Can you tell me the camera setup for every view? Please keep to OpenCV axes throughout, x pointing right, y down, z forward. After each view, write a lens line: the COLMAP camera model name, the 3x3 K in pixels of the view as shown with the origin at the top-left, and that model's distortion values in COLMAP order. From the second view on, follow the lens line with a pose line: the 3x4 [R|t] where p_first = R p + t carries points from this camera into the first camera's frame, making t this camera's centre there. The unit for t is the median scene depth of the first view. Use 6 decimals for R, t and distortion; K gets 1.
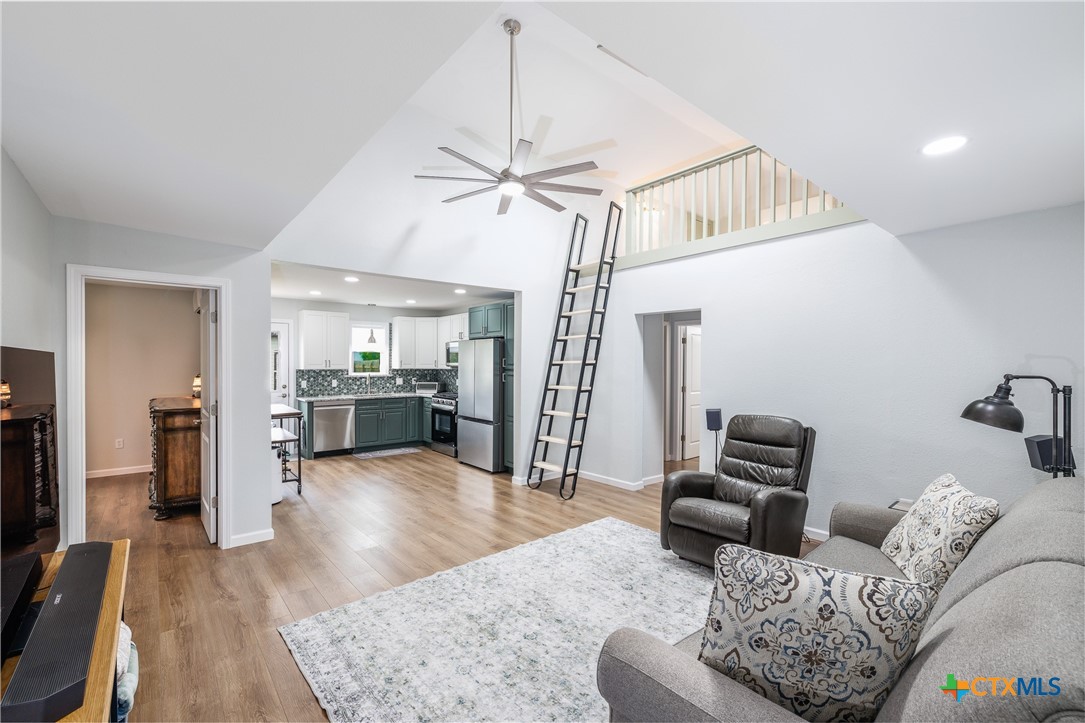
lens RADIAL K [[462.5, 0, 542.4], [0, 462.5, 367.0], [0, 0, 1]] dist [0.000171, -0.000206]
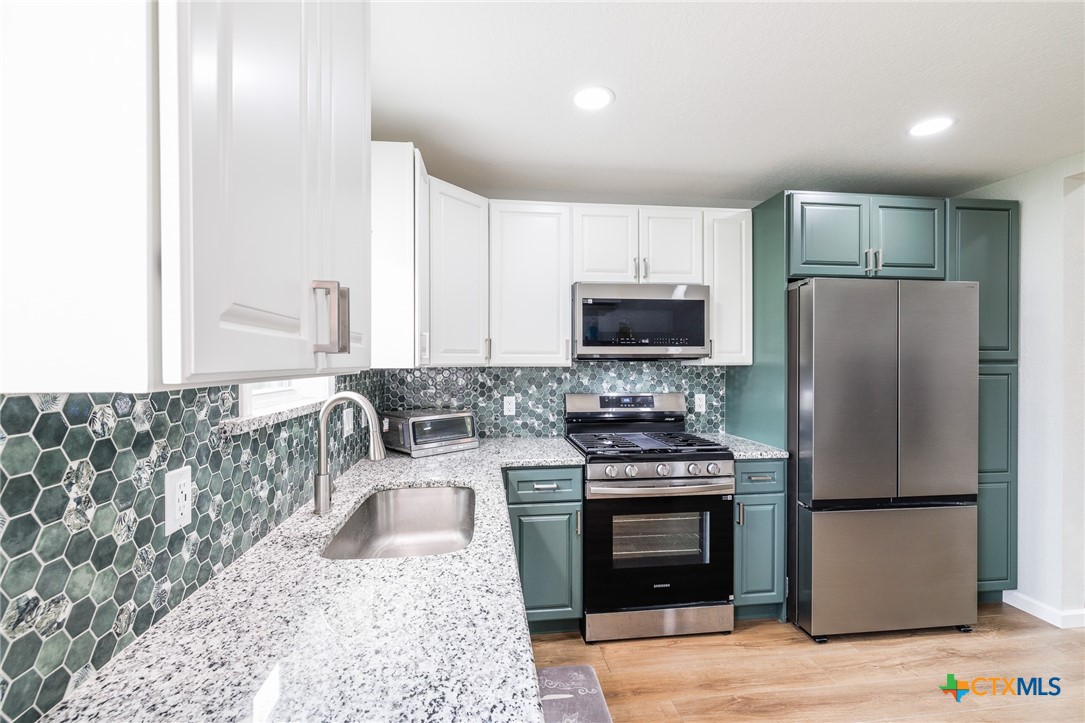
lens RADIAL K [[462.5, 0, 543.6], [0, 462.5, 363.8], [0, 0, 1]] dist [0.000171, -0.000206]
pose [[0.541503, -0.006816, 0.840671, -0.505951], [0.010689, 0.999942, 0.001222, 0.002238], [-0.840631, 0.008324, 0.541544, 0.876195]]
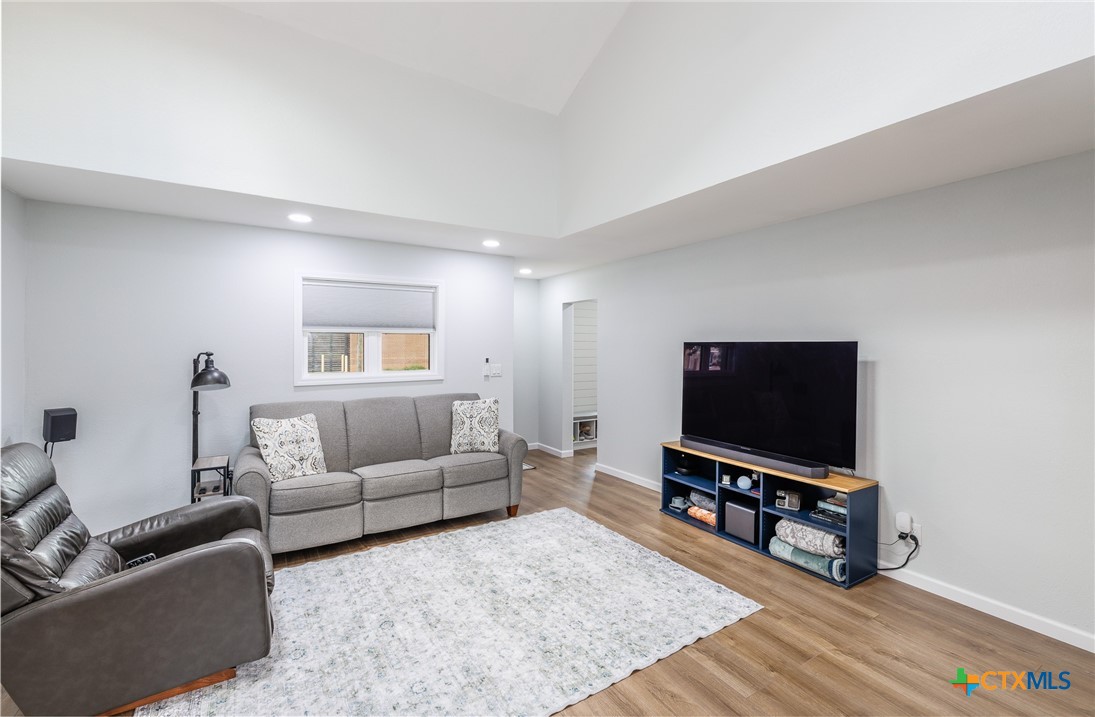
lens RADIAL K [[479.1, 0, 557.5], [0, 479.1, 343.8], [0, 0, 1]] dist [-0.001885, 0.000647]
pose [[-0.990085, -0.005574, 0.140360, -0.088236], [-0.004645, 0.999965, 0.006944, -0.007580], [-0.140394, 0.006223, -0.990076, 0.702758]]
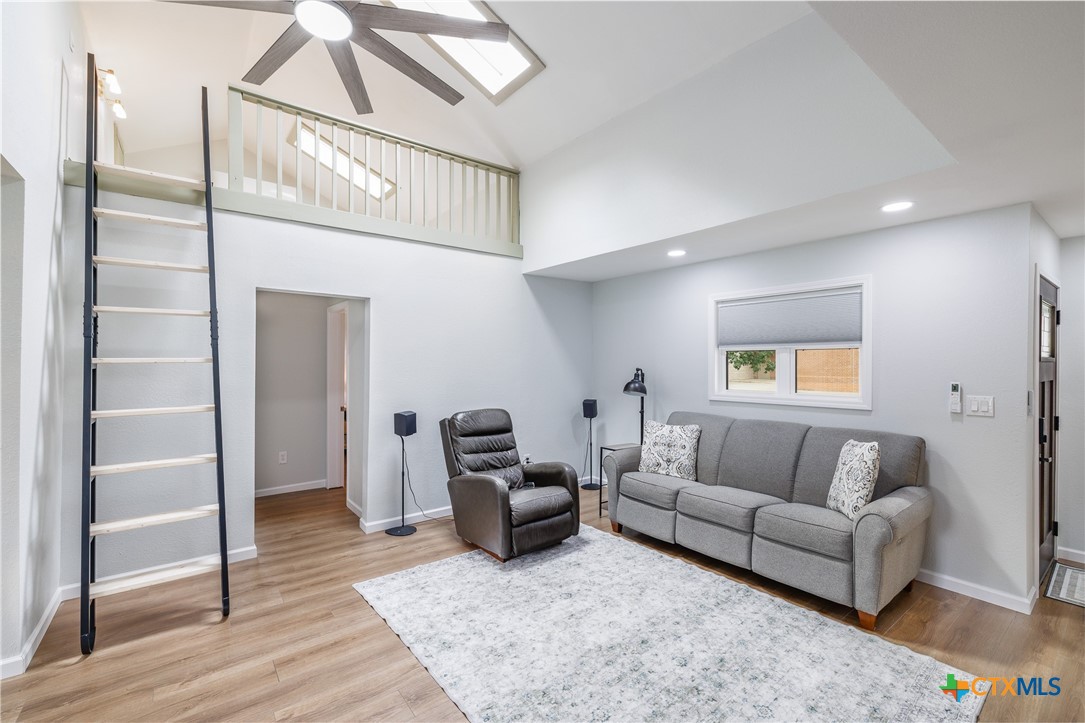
lens RADIAL K [[462.5, 0, 541.9], [0, 462.5, 363.2], [0, 0, 1]] dist [0.000171, -0.000206]
pose [[0.047504, -0.002308, 0.998868, -0.307099], [0.006845, 0.999975, 0.001985, -0.003768], [-0.998848, 0.006743, 0.047519, 0.395736]]
